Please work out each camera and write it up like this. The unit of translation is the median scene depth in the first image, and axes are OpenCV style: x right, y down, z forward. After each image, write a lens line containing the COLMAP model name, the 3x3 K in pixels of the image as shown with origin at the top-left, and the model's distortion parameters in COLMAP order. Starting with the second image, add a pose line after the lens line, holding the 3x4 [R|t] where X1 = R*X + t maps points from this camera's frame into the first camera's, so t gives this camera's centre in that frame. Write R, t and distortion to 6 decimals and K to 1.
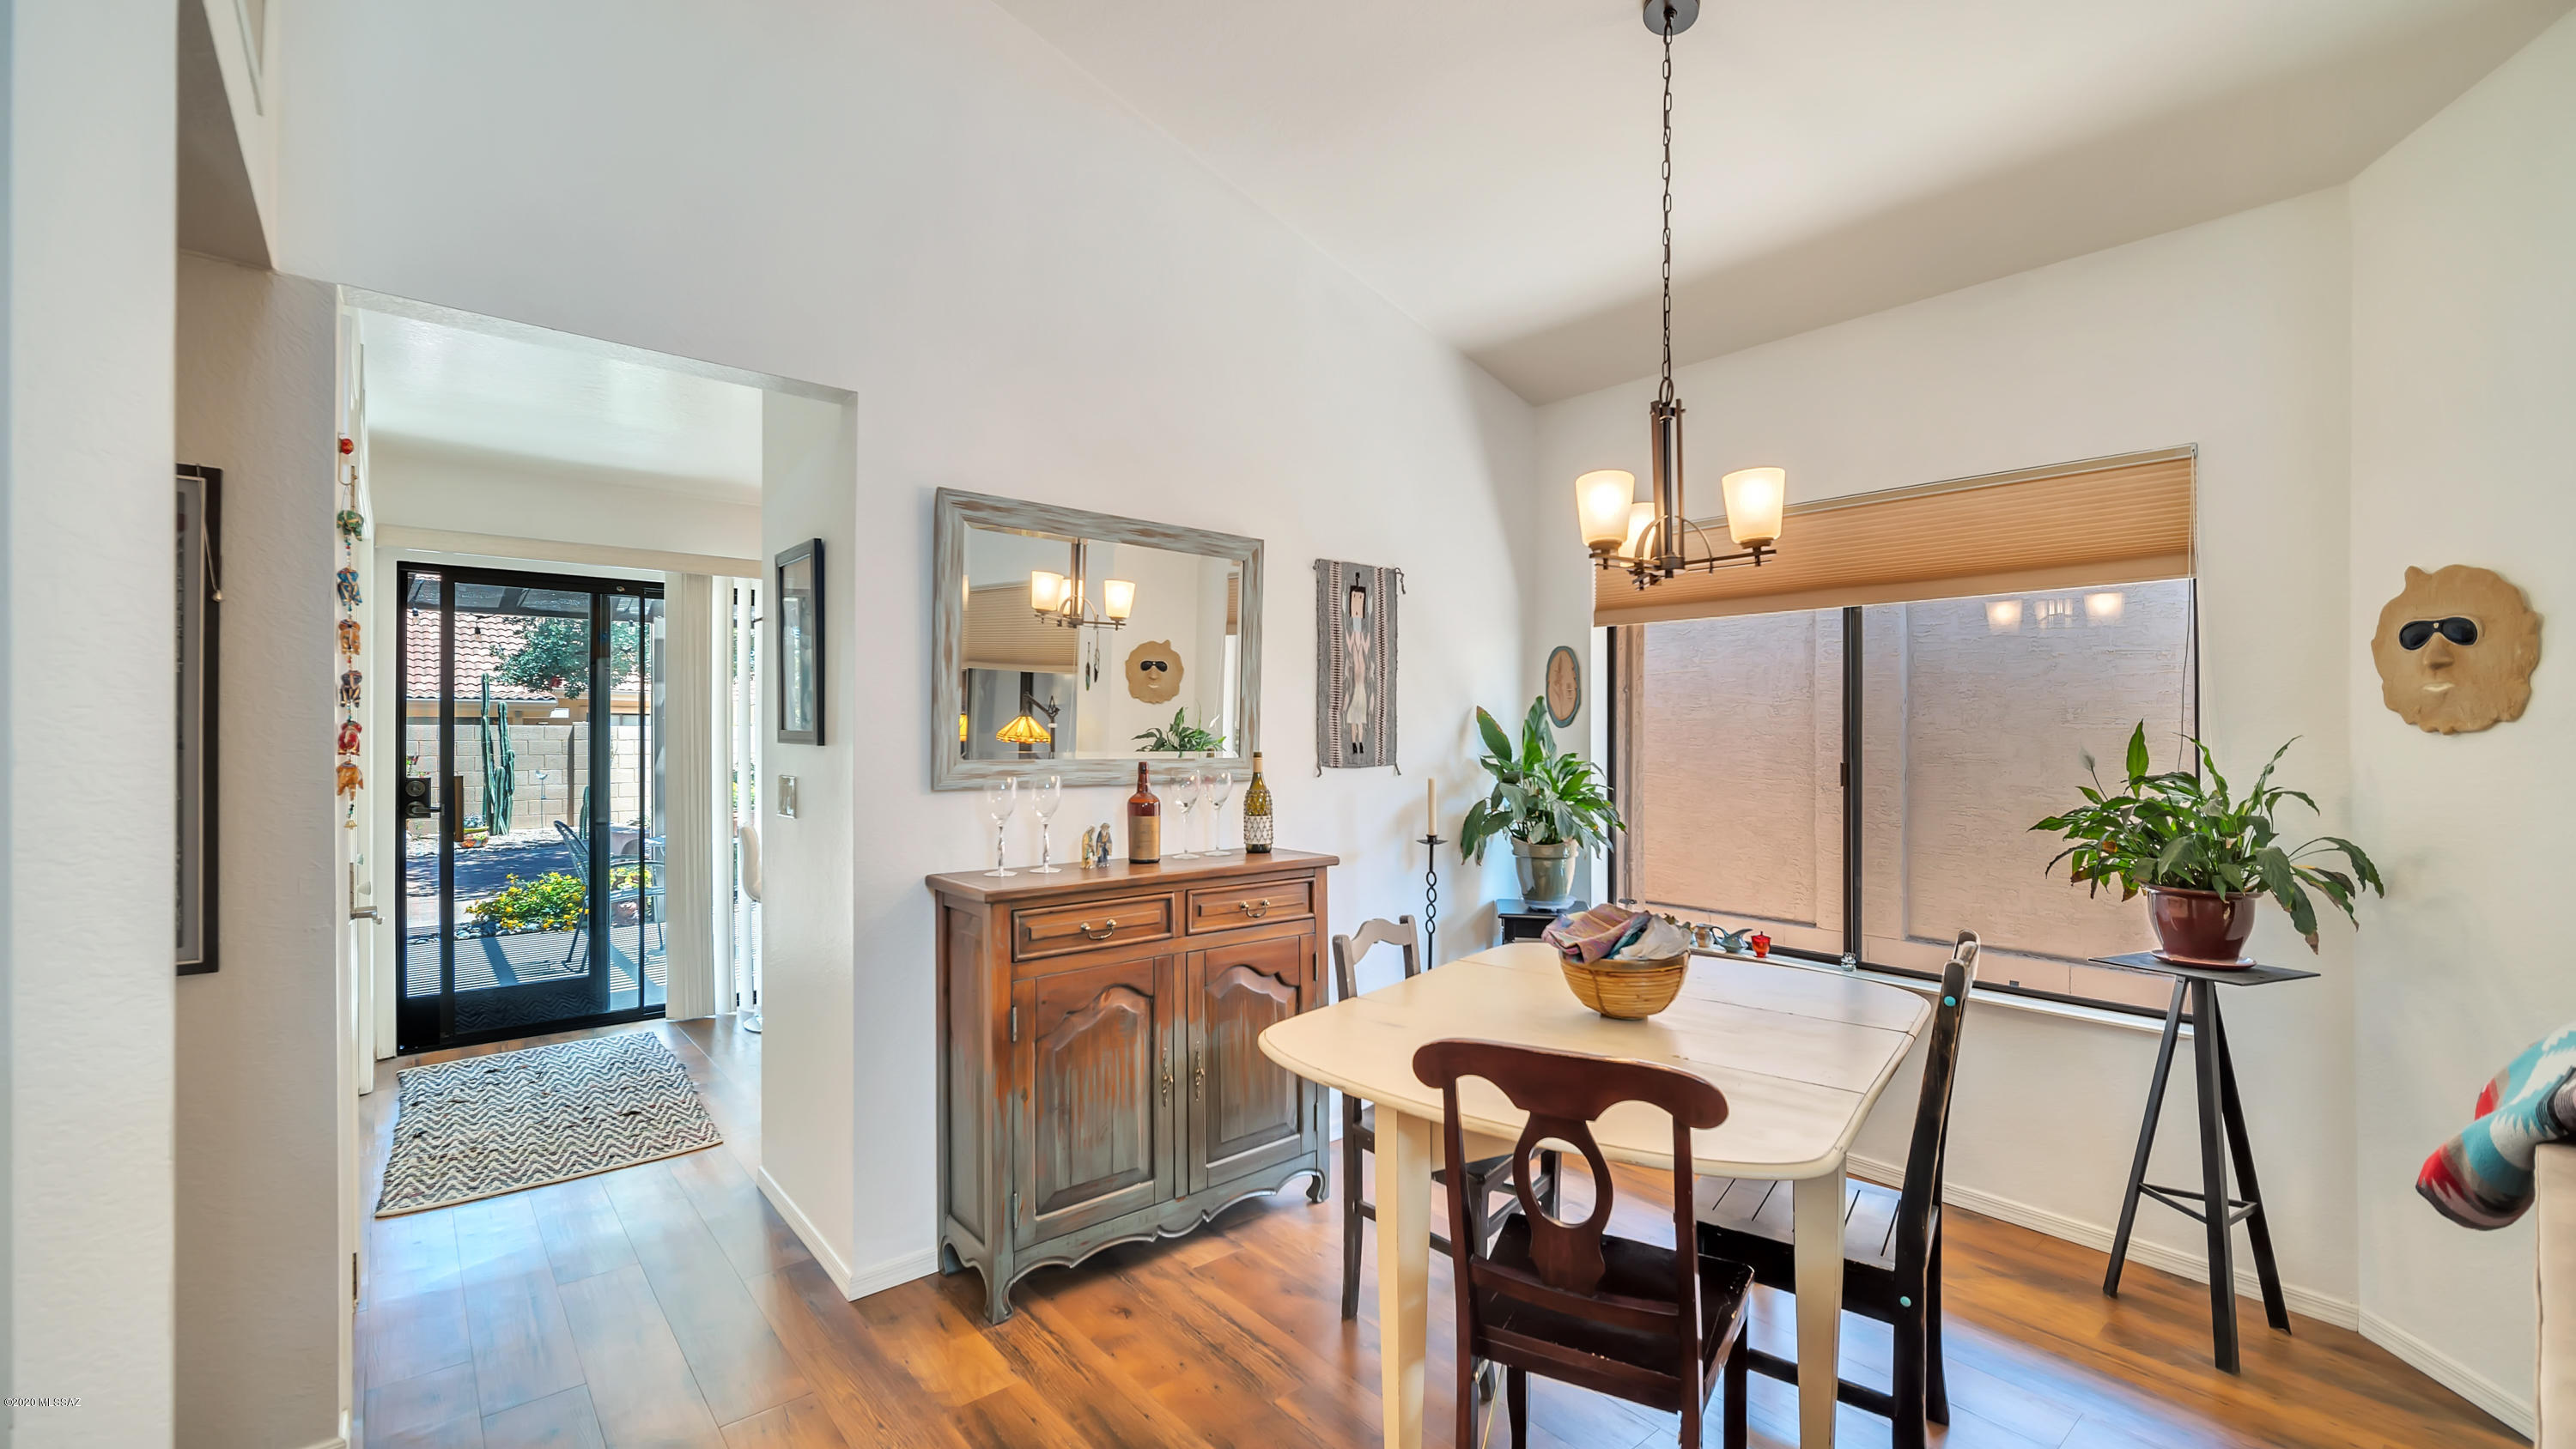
lens RADIAL K [[1055.4, 0, 1288.9], [0, 1055.4, 733.4], [0, 0, 1]] dist [0.002273, 0.000098]
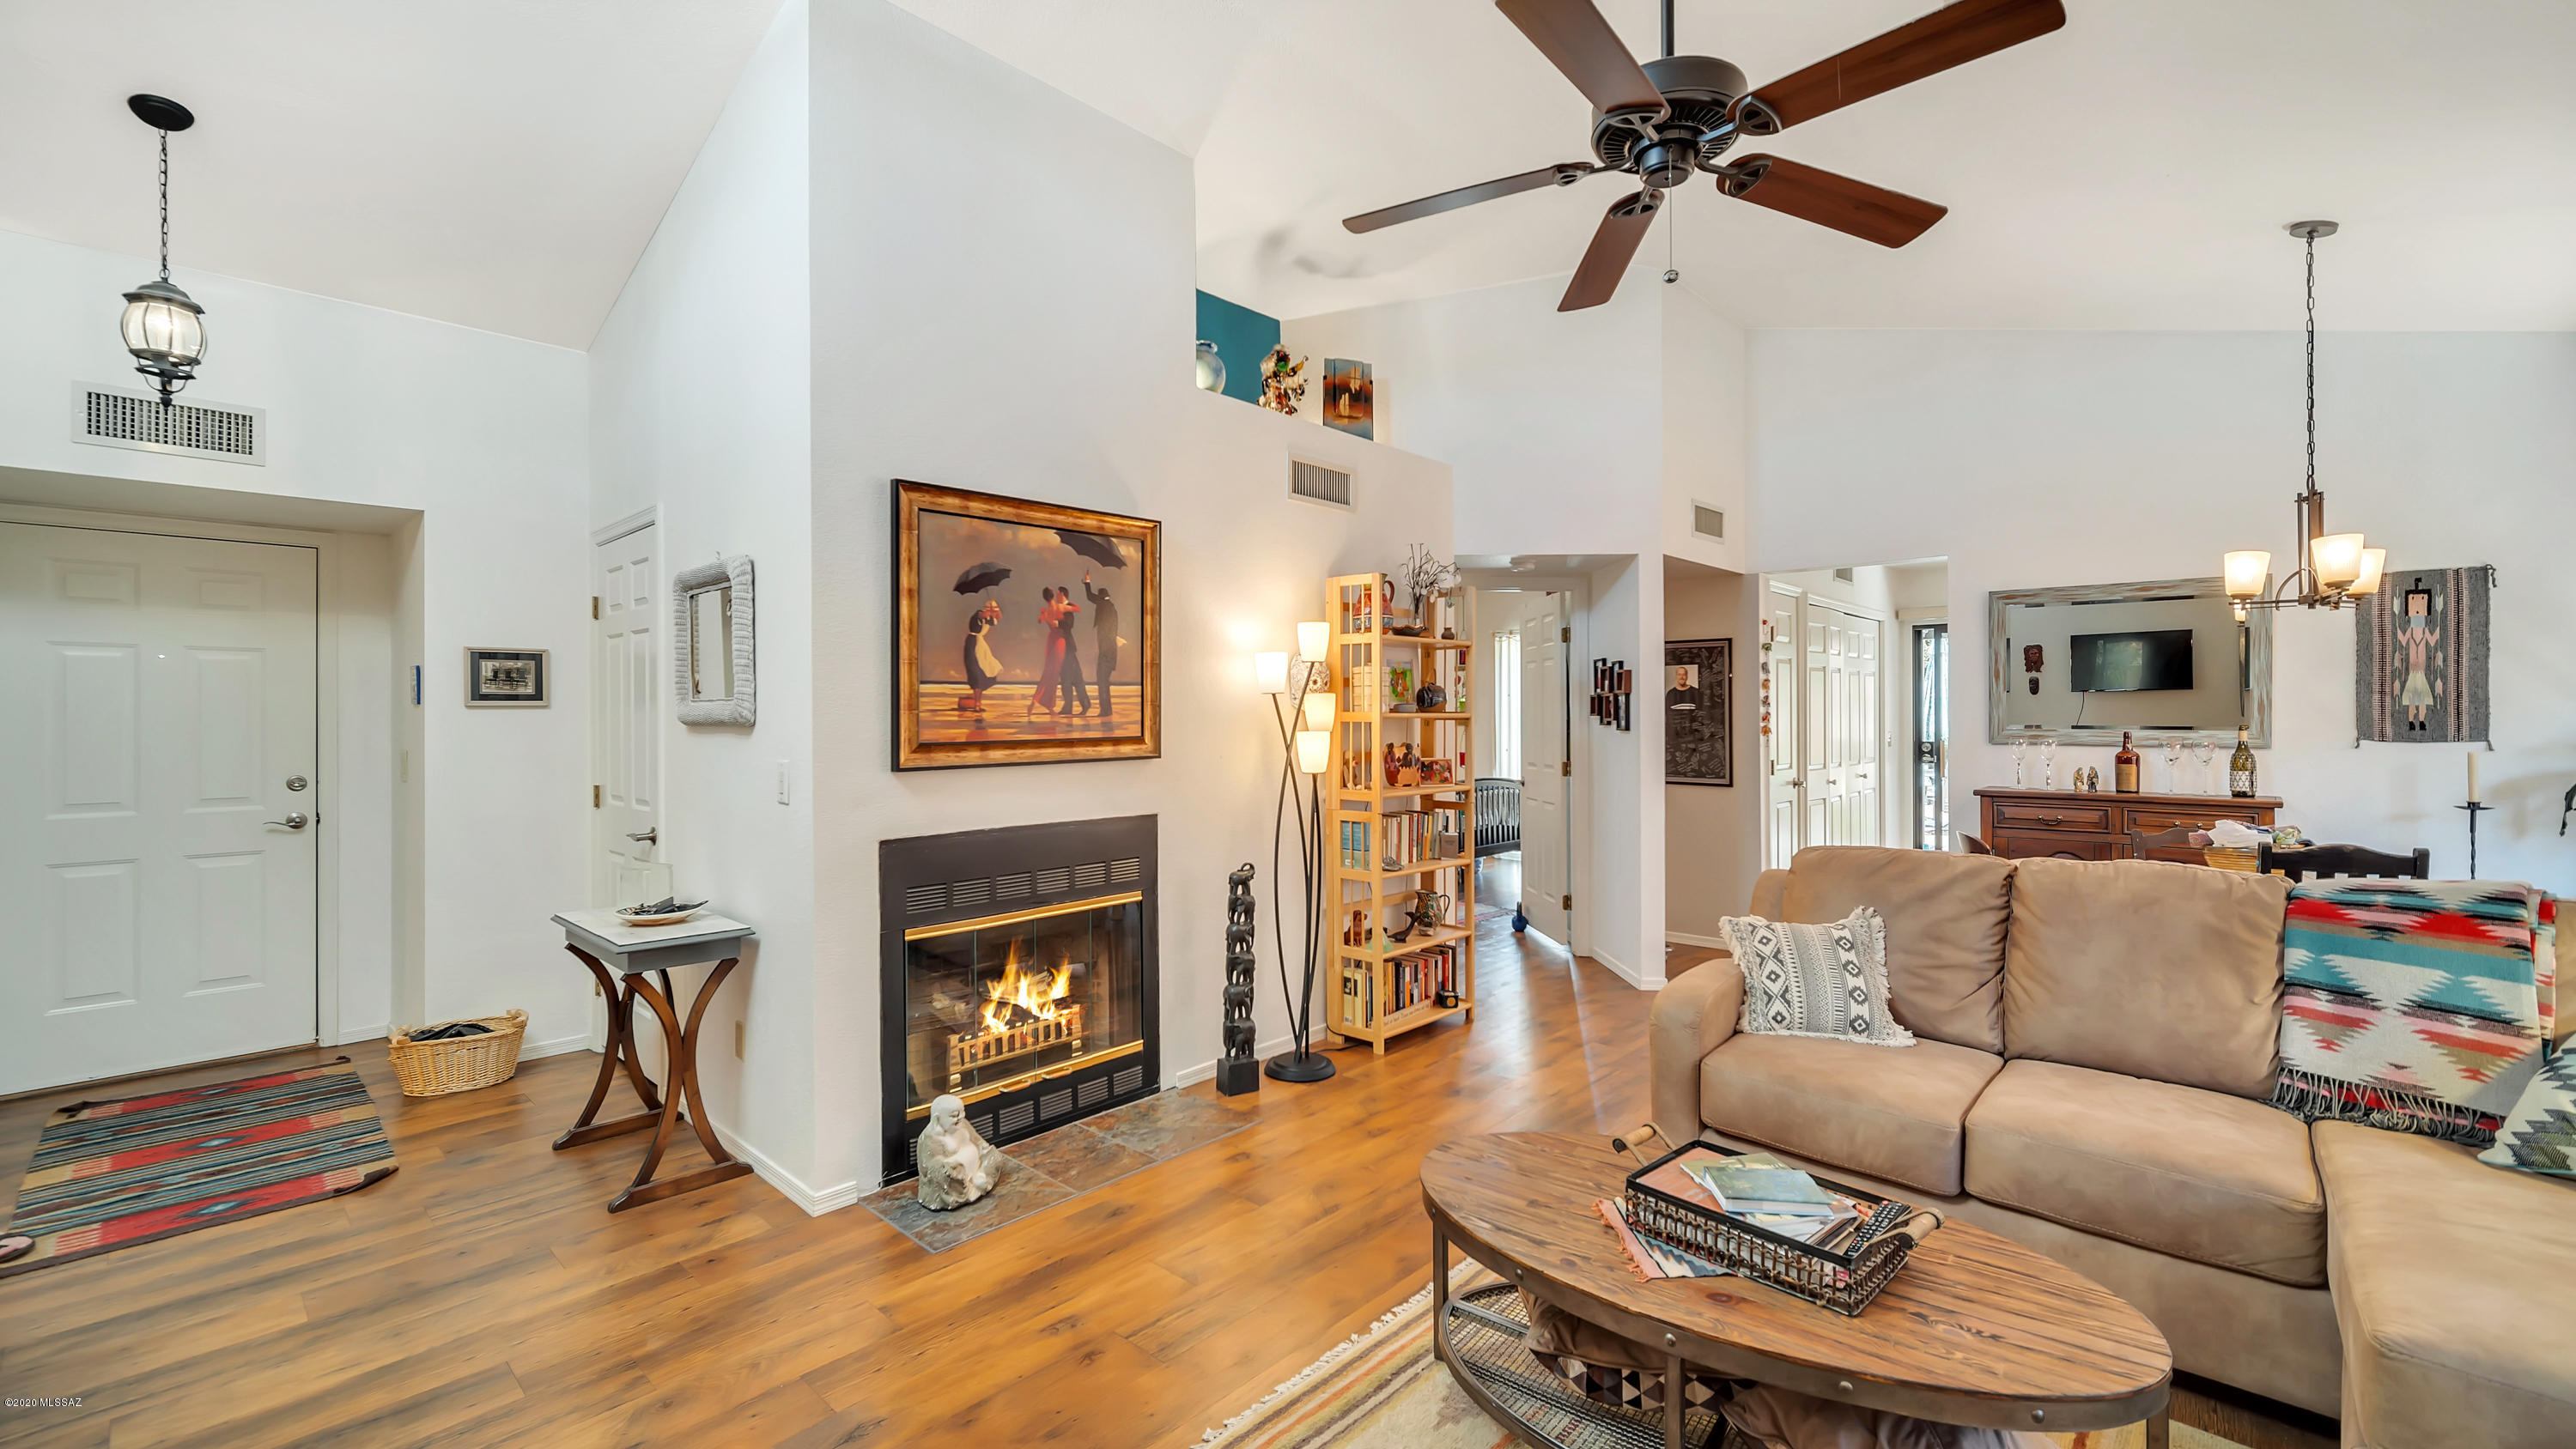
lens RADIAL K [[1055.4, 0, 1289.9], [0, 1055.4, 725.7], [0, 0, 1]] dist [0.002273, 0.000098]
pose [[0.111967, 0.007037, -0.993687, 1.131492], [0.003517, 0.999966, 0.007478, 0.000558], [0.993706, -0.004332, 0.111938, -0.404938]]
